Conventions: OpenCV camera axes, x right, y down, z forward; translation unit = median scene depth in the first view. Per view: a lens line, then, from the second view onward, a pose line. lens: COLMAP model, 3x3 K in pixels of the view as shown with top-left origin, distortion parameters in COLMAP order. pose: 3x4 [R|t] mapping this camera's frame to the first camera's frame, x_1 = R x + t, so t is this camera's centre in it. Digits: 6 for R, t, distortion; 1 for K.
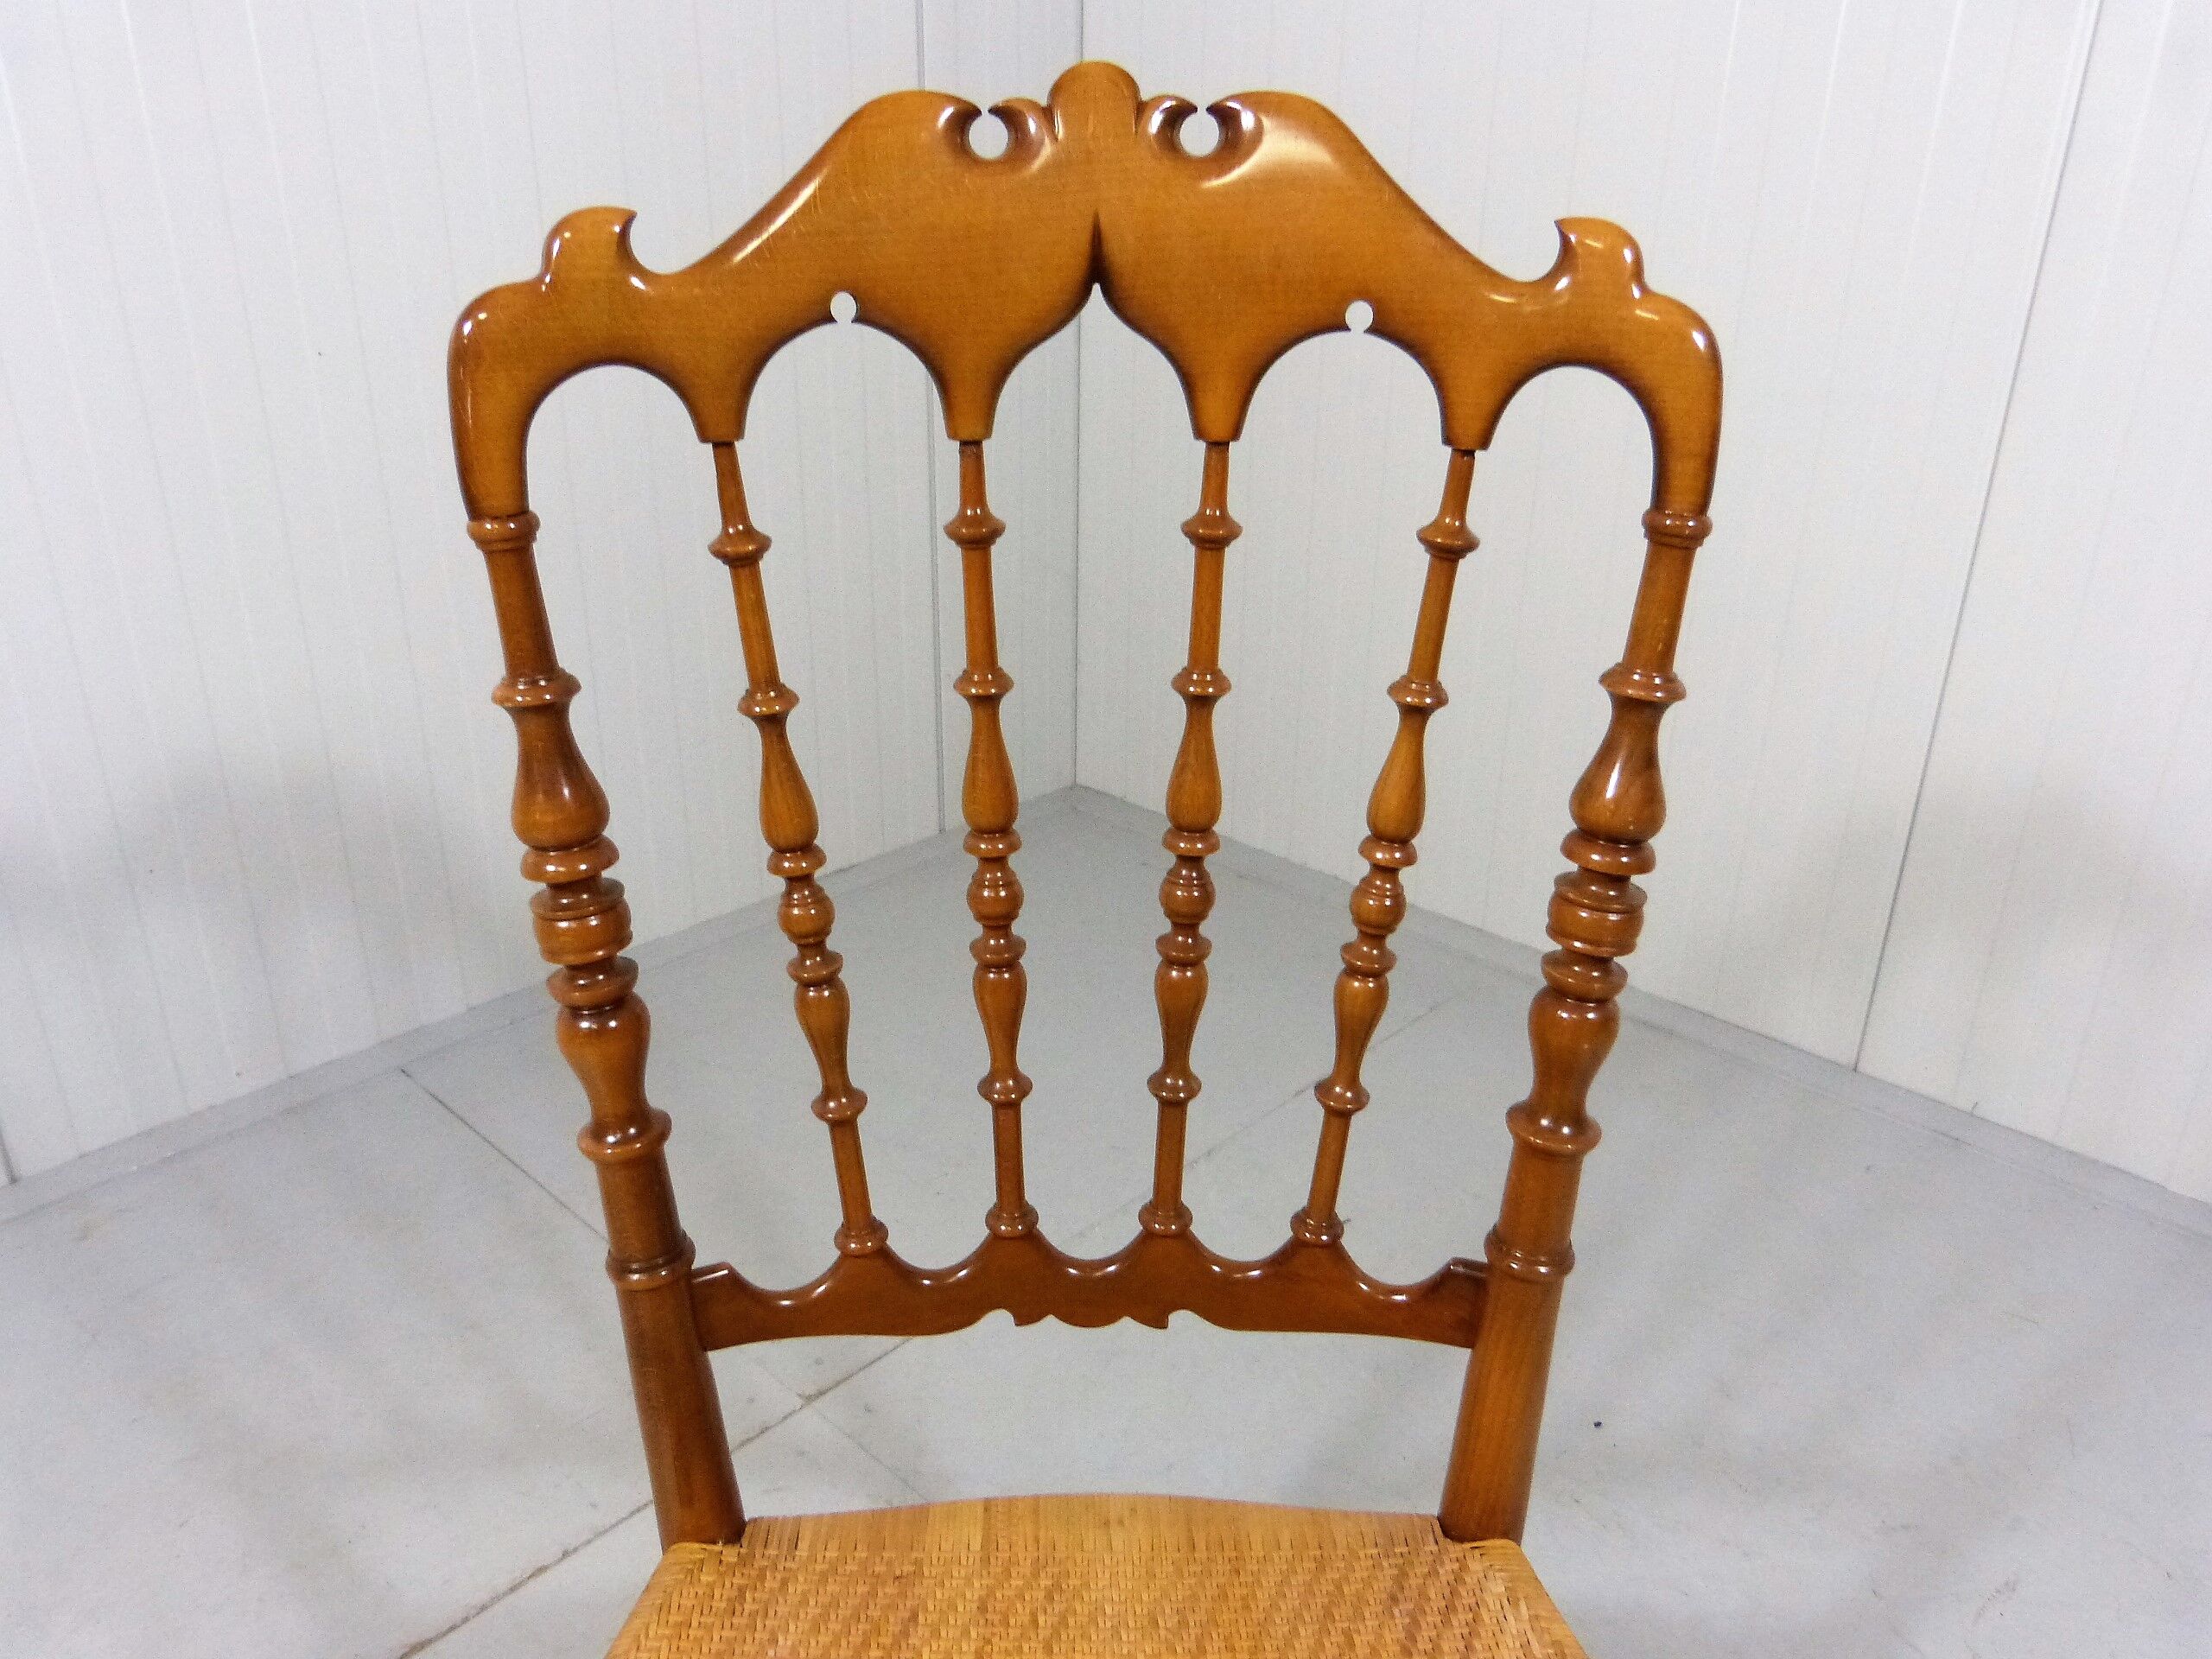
lens RADIAL K [[1672.4, 0, 1089.4], [0, 1672.4, 842.2], [0, 0, 1]] dist [-0.035832, 0.002332]
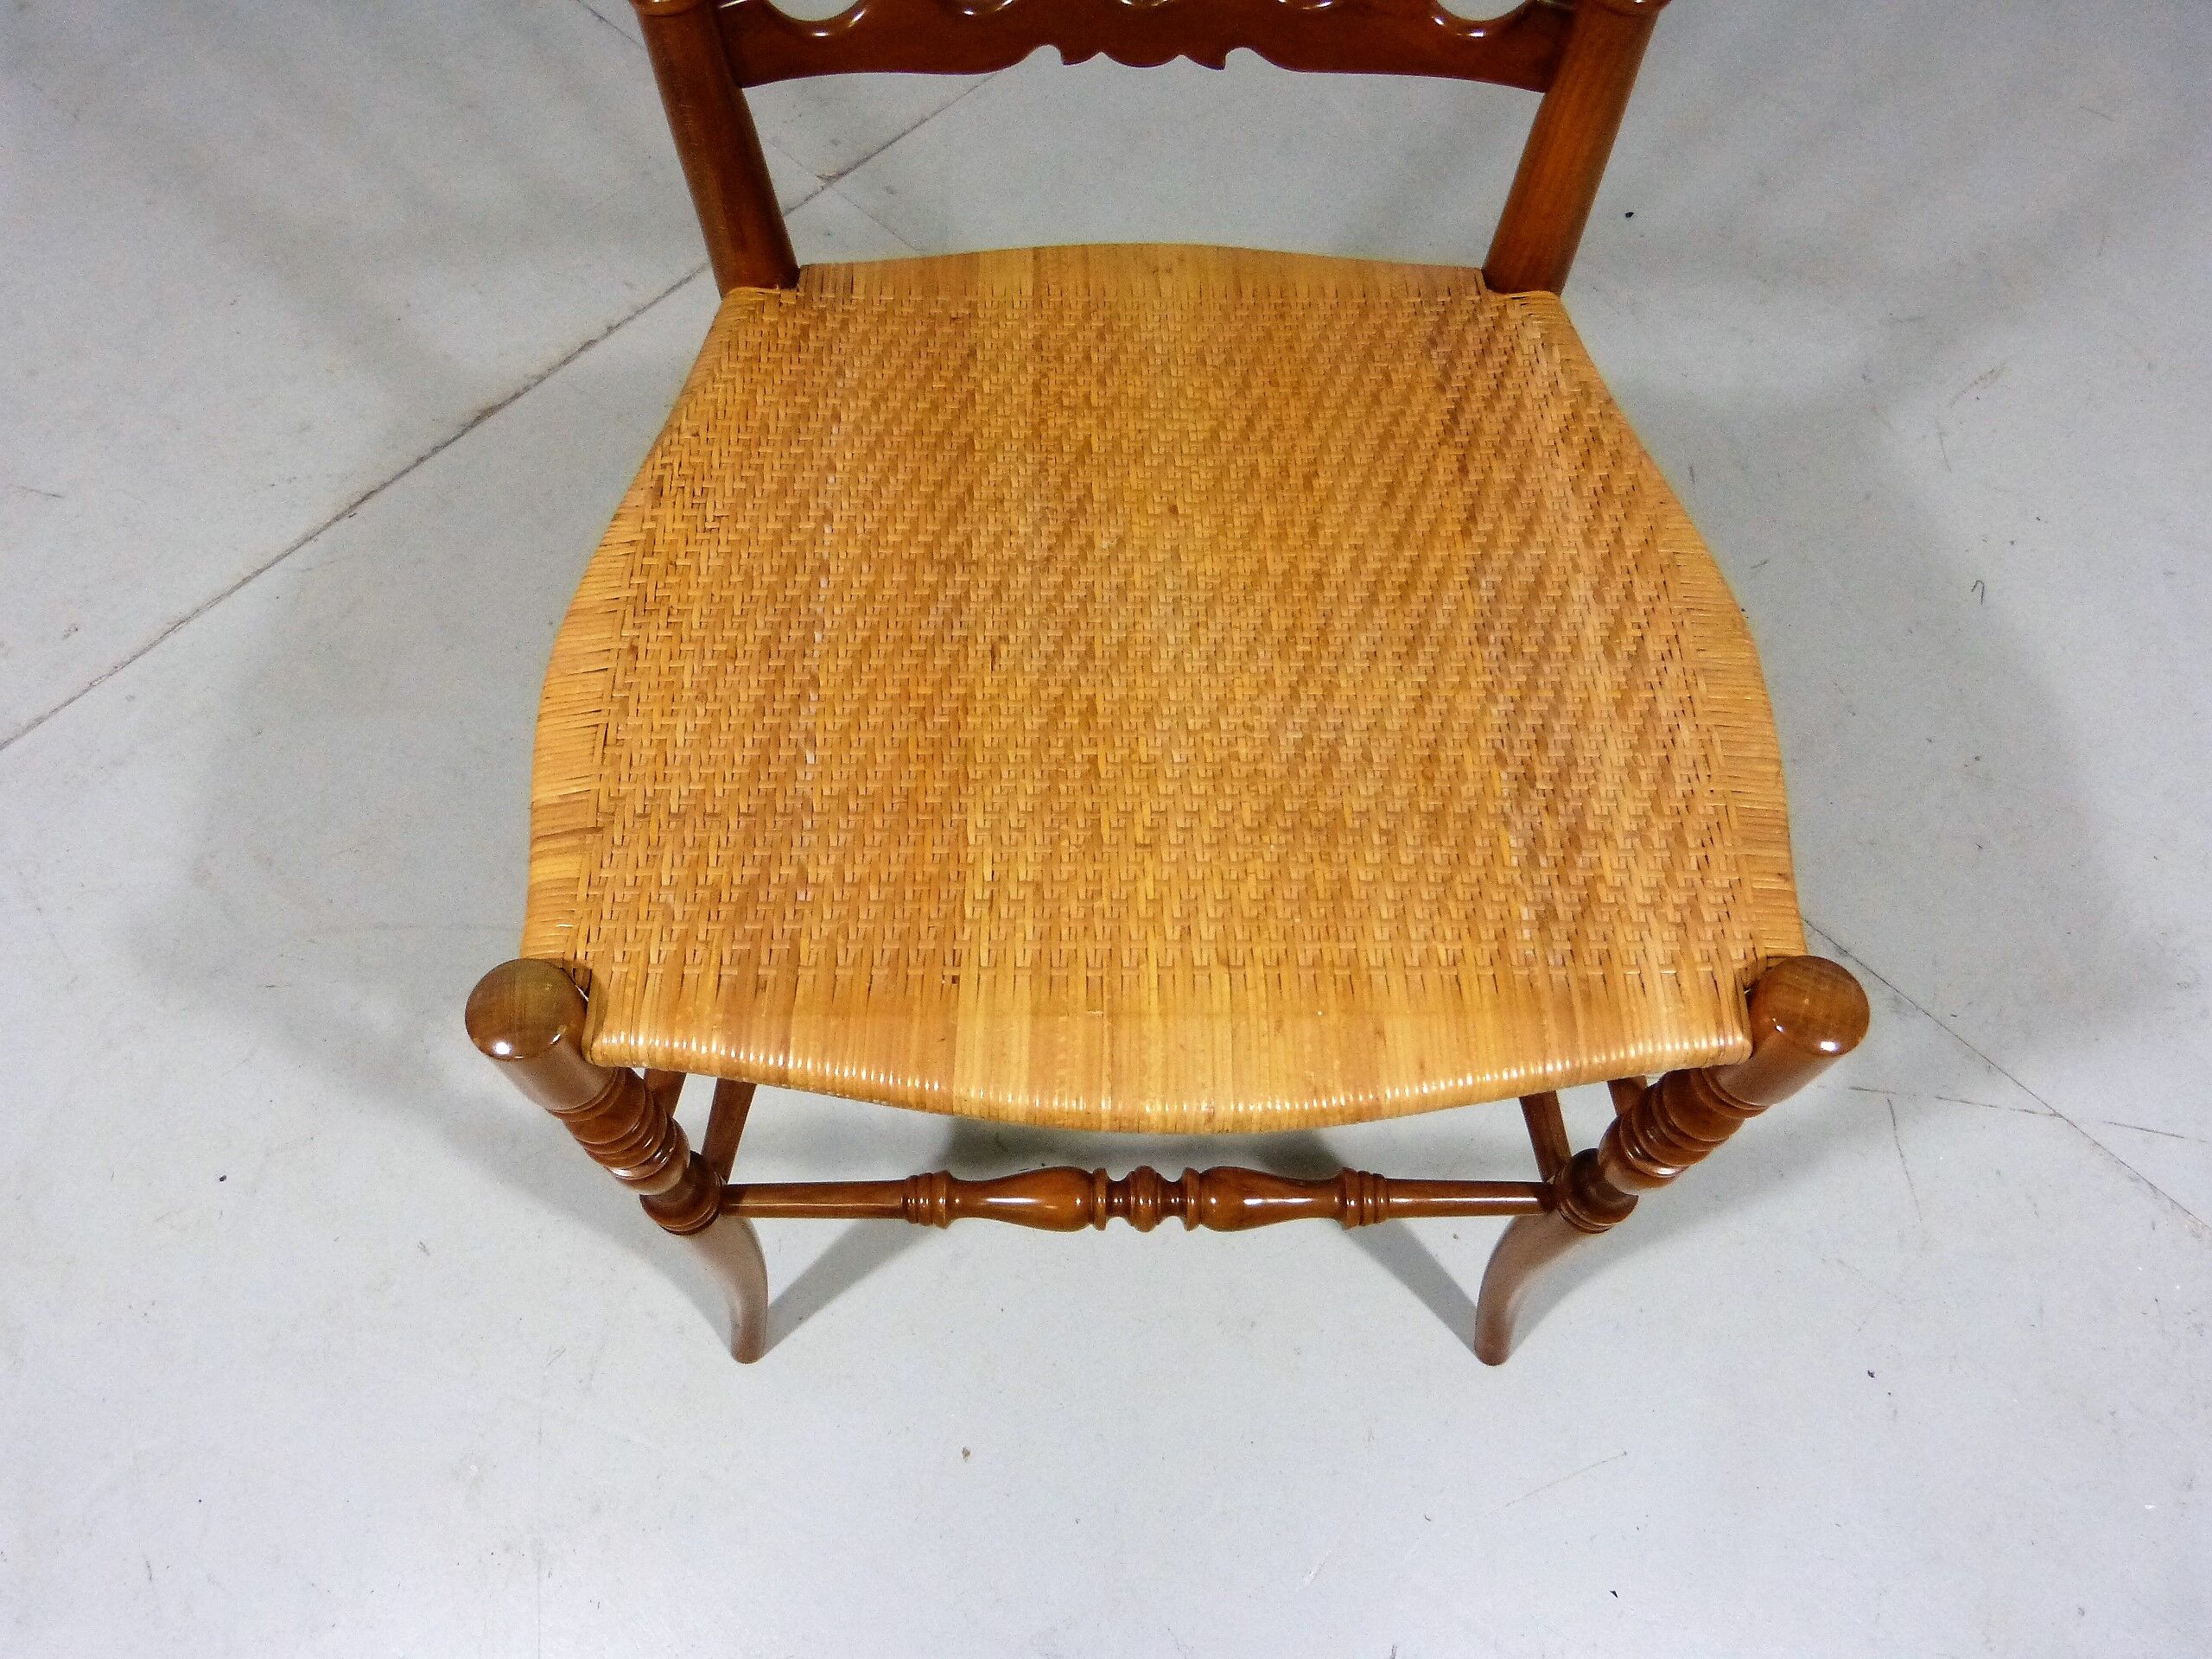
lens RADIAL K [[1672.4, 0, 1089.4], [0, 1672.4, 842.2], [0, 0, 1]] dist [-0.035832, 0.002332]
pose [[0.999979, 0.006399, 0.001047, -0.031120], [-0.005627, 0.776201, 0.630460, 0.043878], [0.003222, -0.630453, 0.776221, -0.007854]]
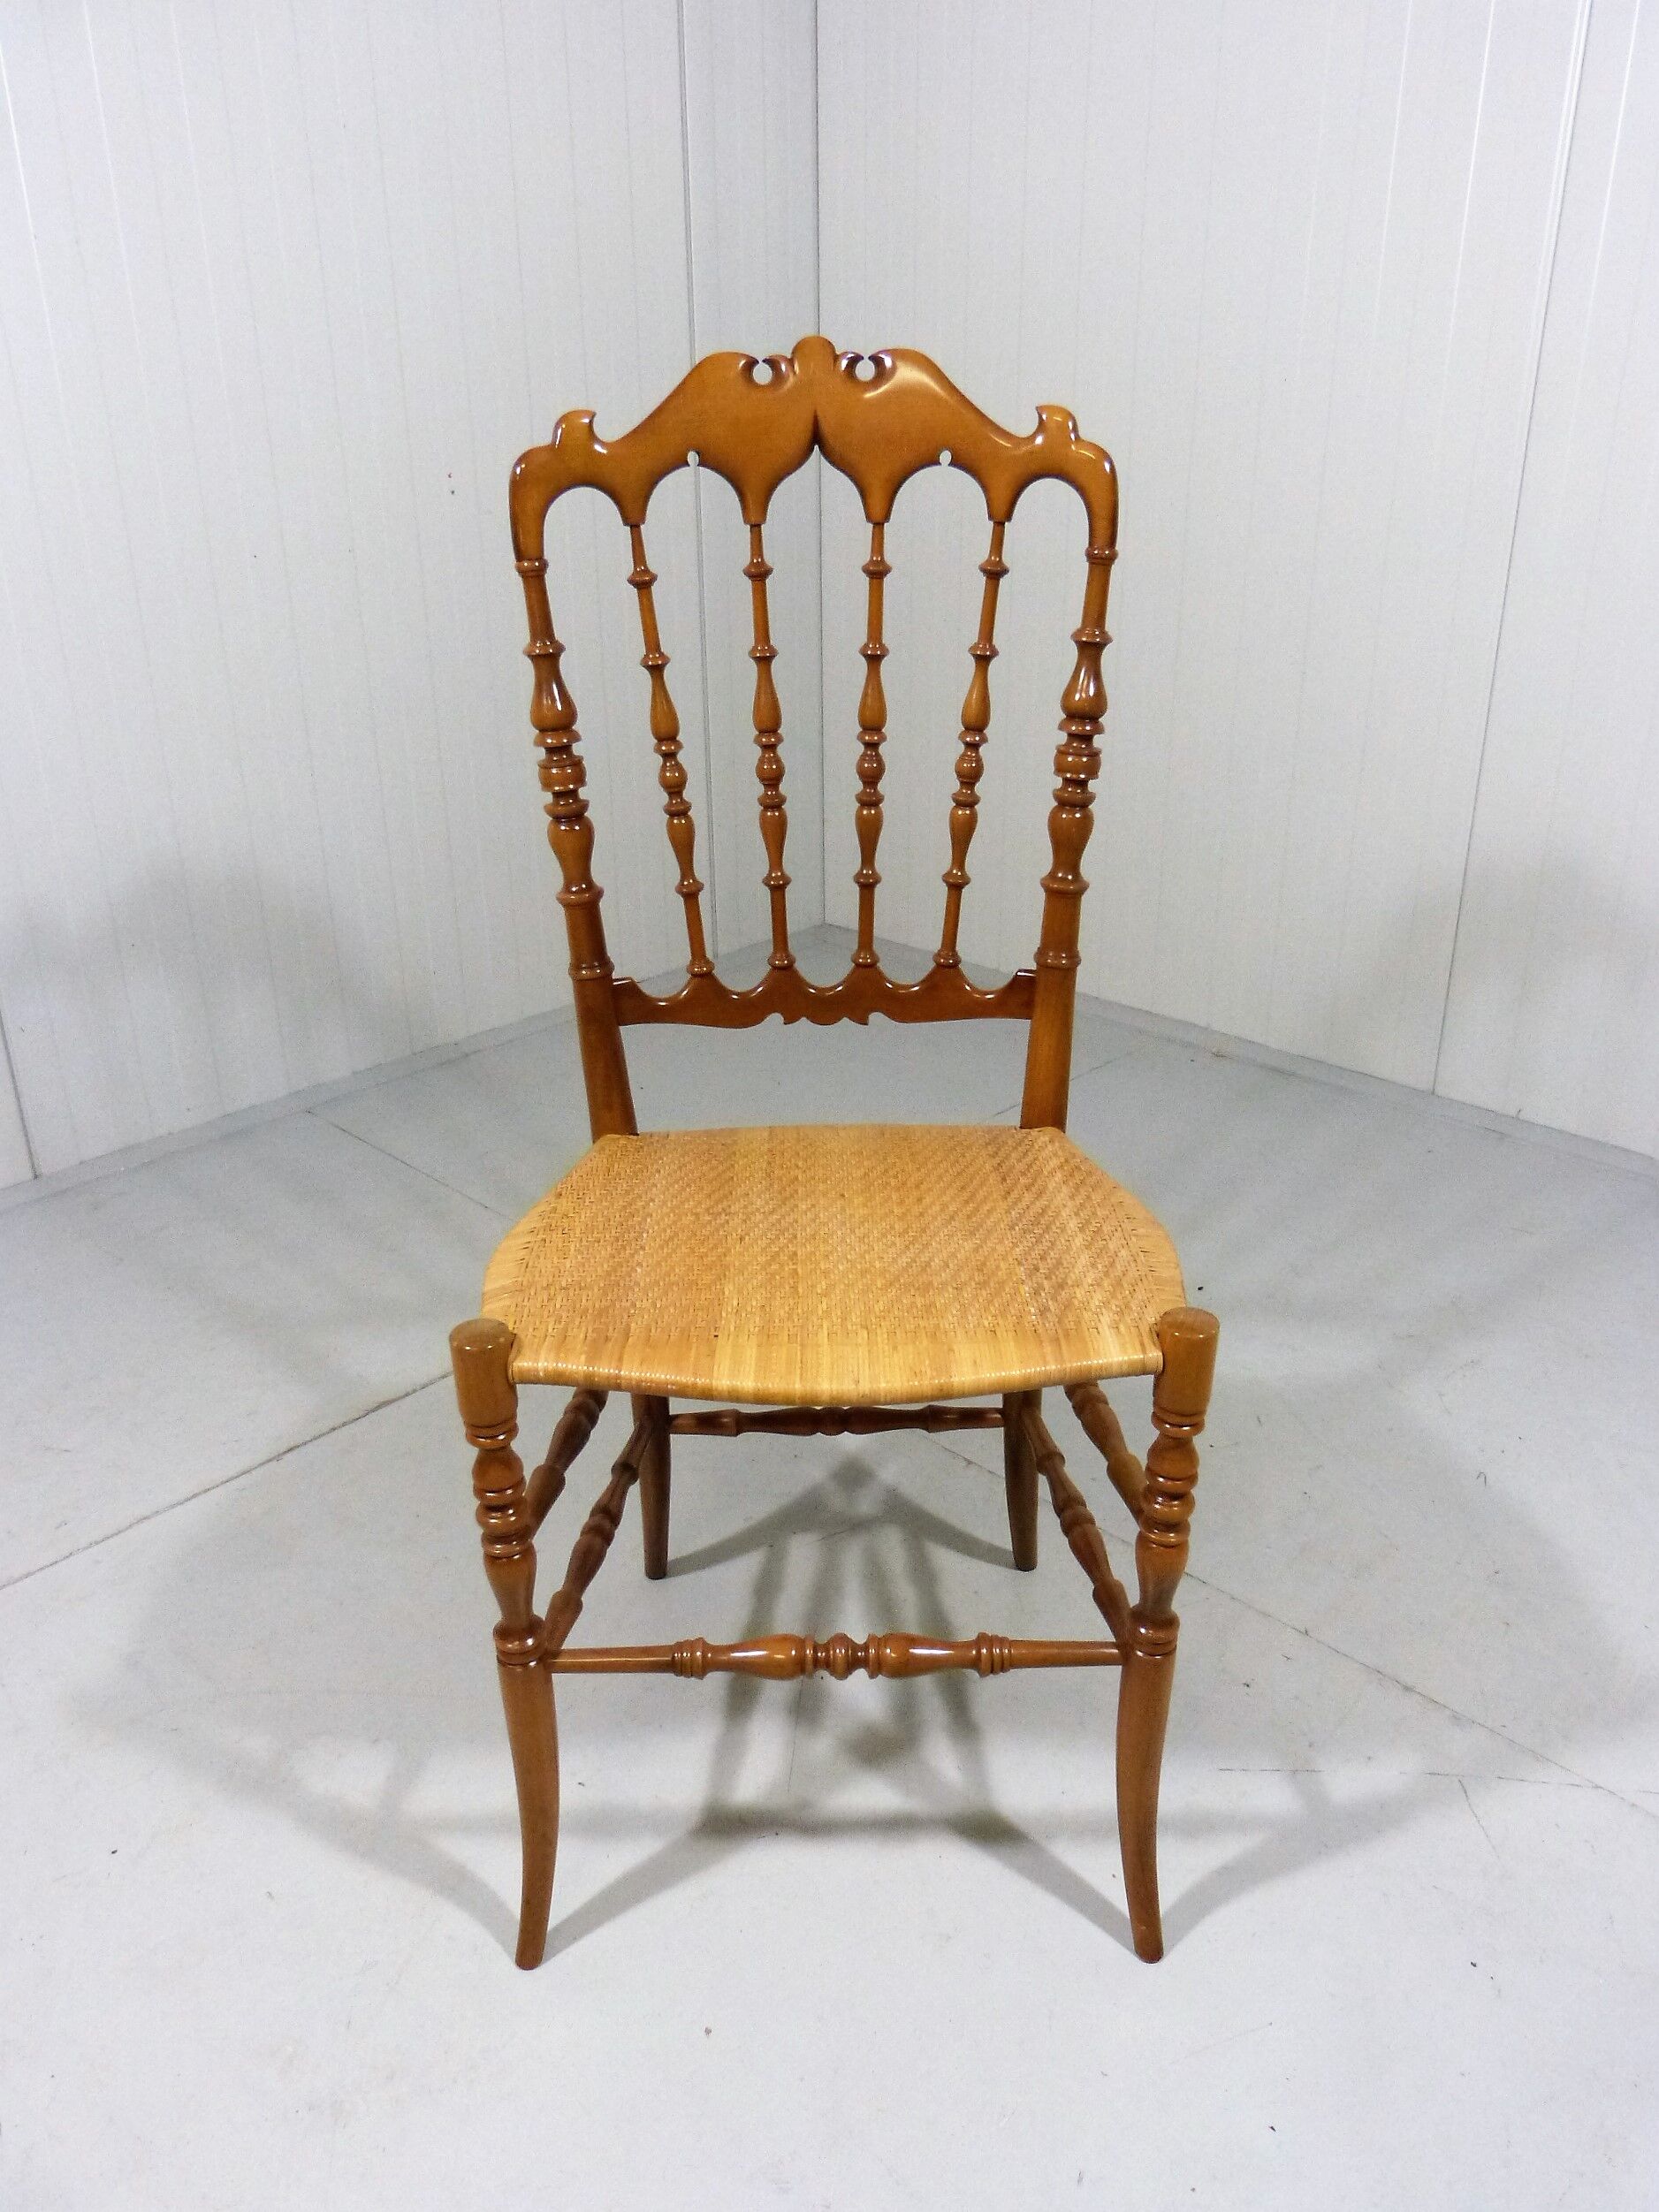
lens RADIAL K [[1672.5, 0, 822.4], [0, 1672.5, 1096.7], [0, 0, 1]] dist [-0.035832, 0.002332]
pose [[0.999731, -0.017019, -0.015748, 0.026855], [0.016969, 0.999851, -0.003308, 0.413294], [0.015802, 0.003040, 0.999871, -0.908505]]
